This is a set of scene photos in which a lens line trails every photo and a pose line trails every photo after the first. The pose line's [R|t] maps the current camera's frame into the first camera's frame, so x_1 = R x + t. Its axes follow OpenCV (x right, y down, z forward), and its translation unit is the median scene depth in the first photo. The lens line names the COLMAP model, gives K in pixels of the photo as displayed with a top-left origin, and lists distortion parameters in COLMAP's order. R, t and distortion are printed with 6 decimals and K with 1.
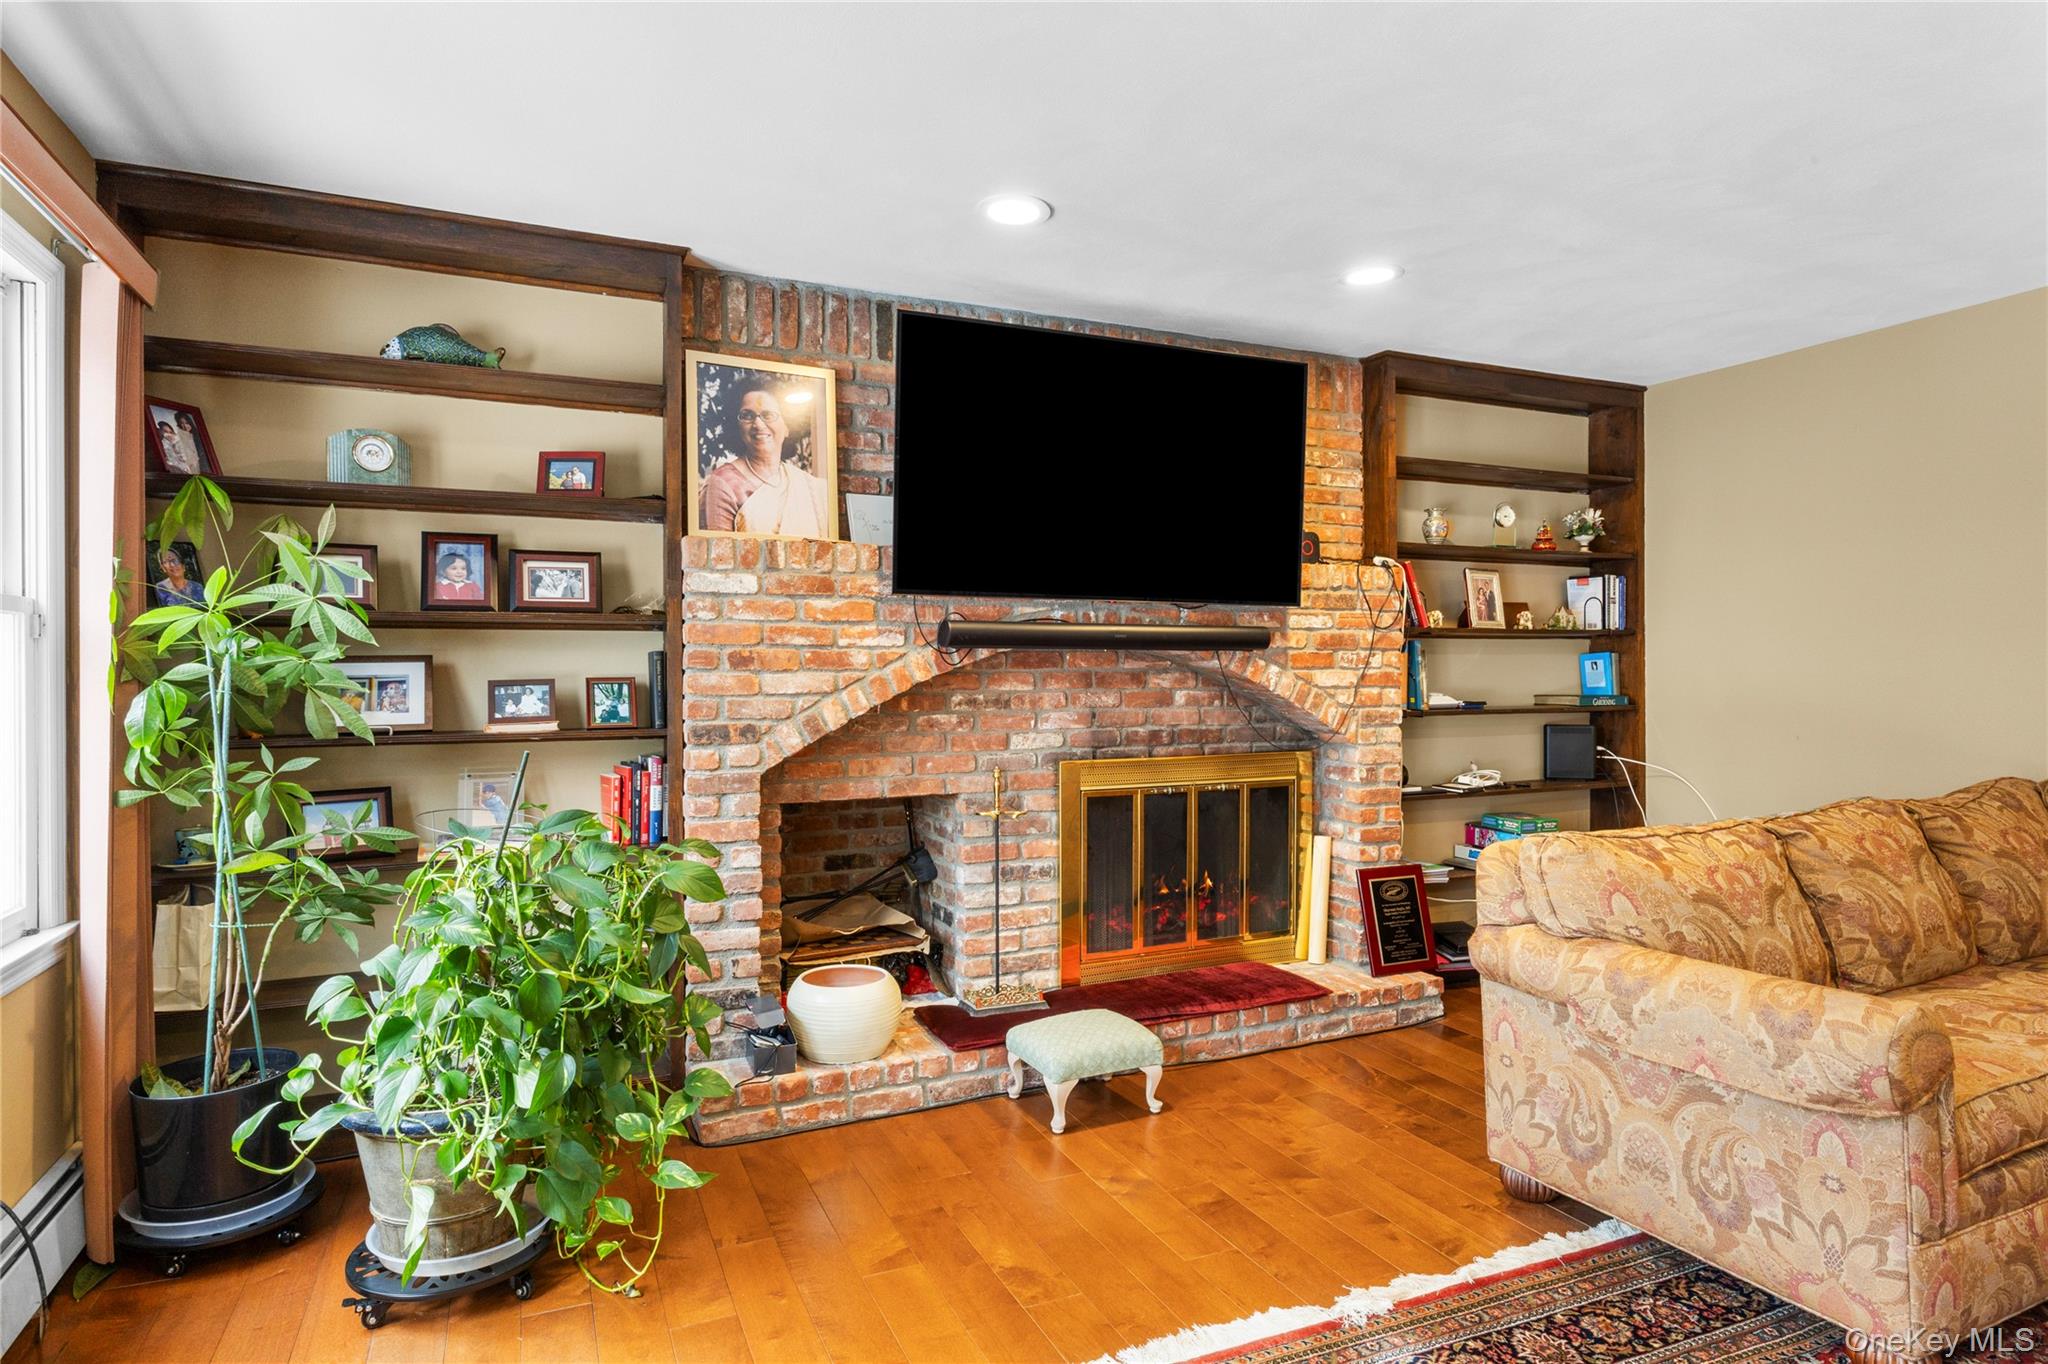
lens RADIAL K [[1131.5, 0, 1024.0], [0, 1131.5, 682.0], [0, 0, 1]] dist [0.000090, -0.000106]
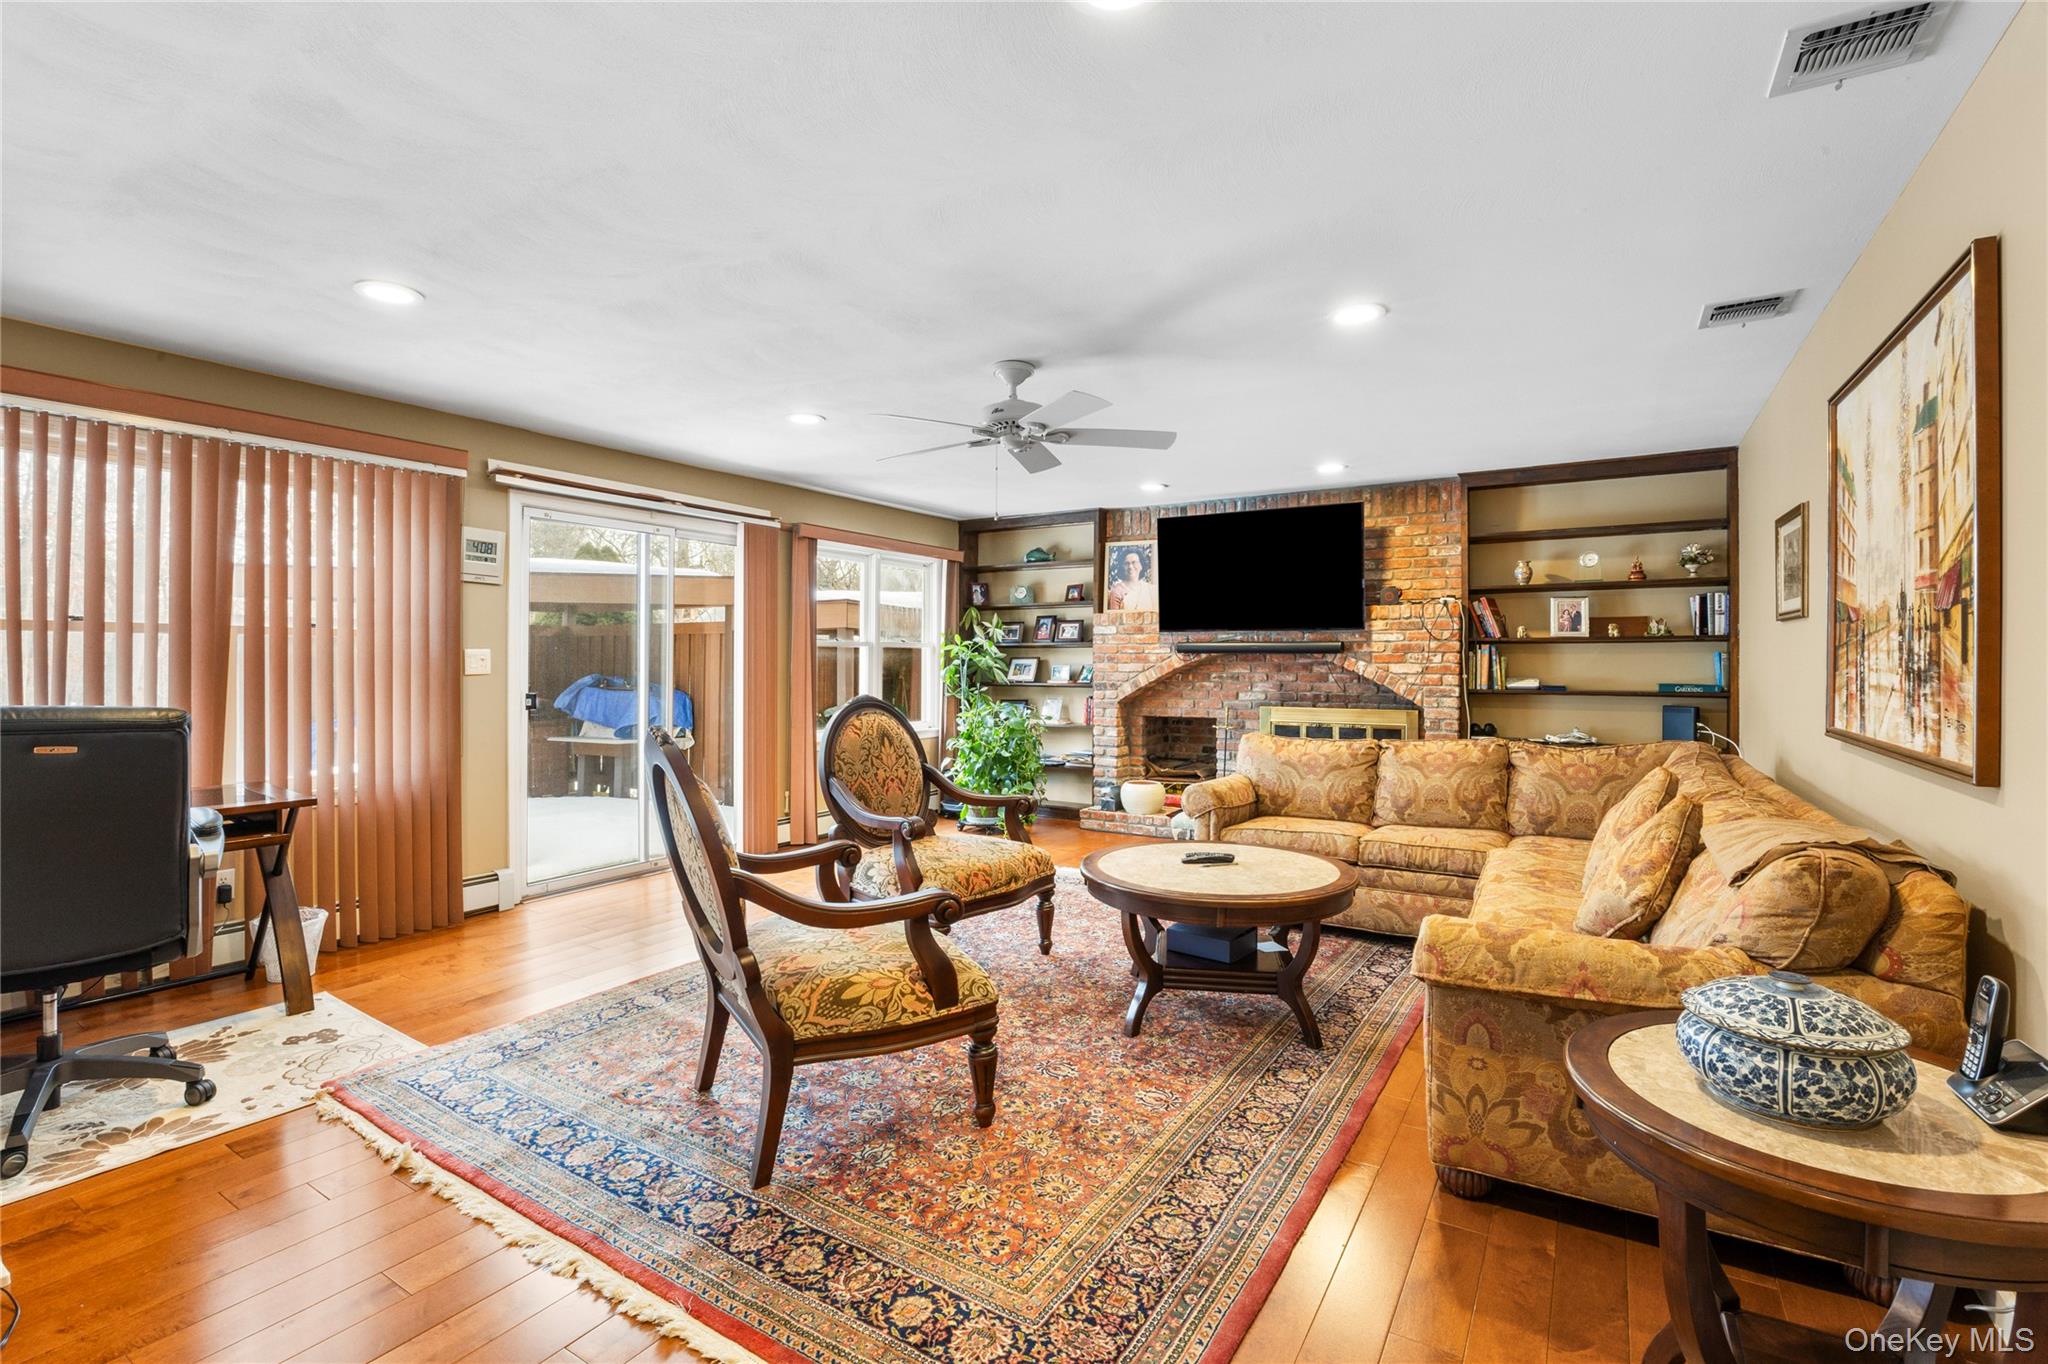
lens RADIAL K [[952.0, 0, 1023.2], [0, 952.0, 667.4], [0, 0, 1]] dist [-0.010211, -0.000256]
pose [[0.550234, 0.010362, -0.834946, 1.389563], [-0.010734, 0.999928, 0.005335, -0.007935], [0.834942, 0.006027, 0.550305, -0.377591]]
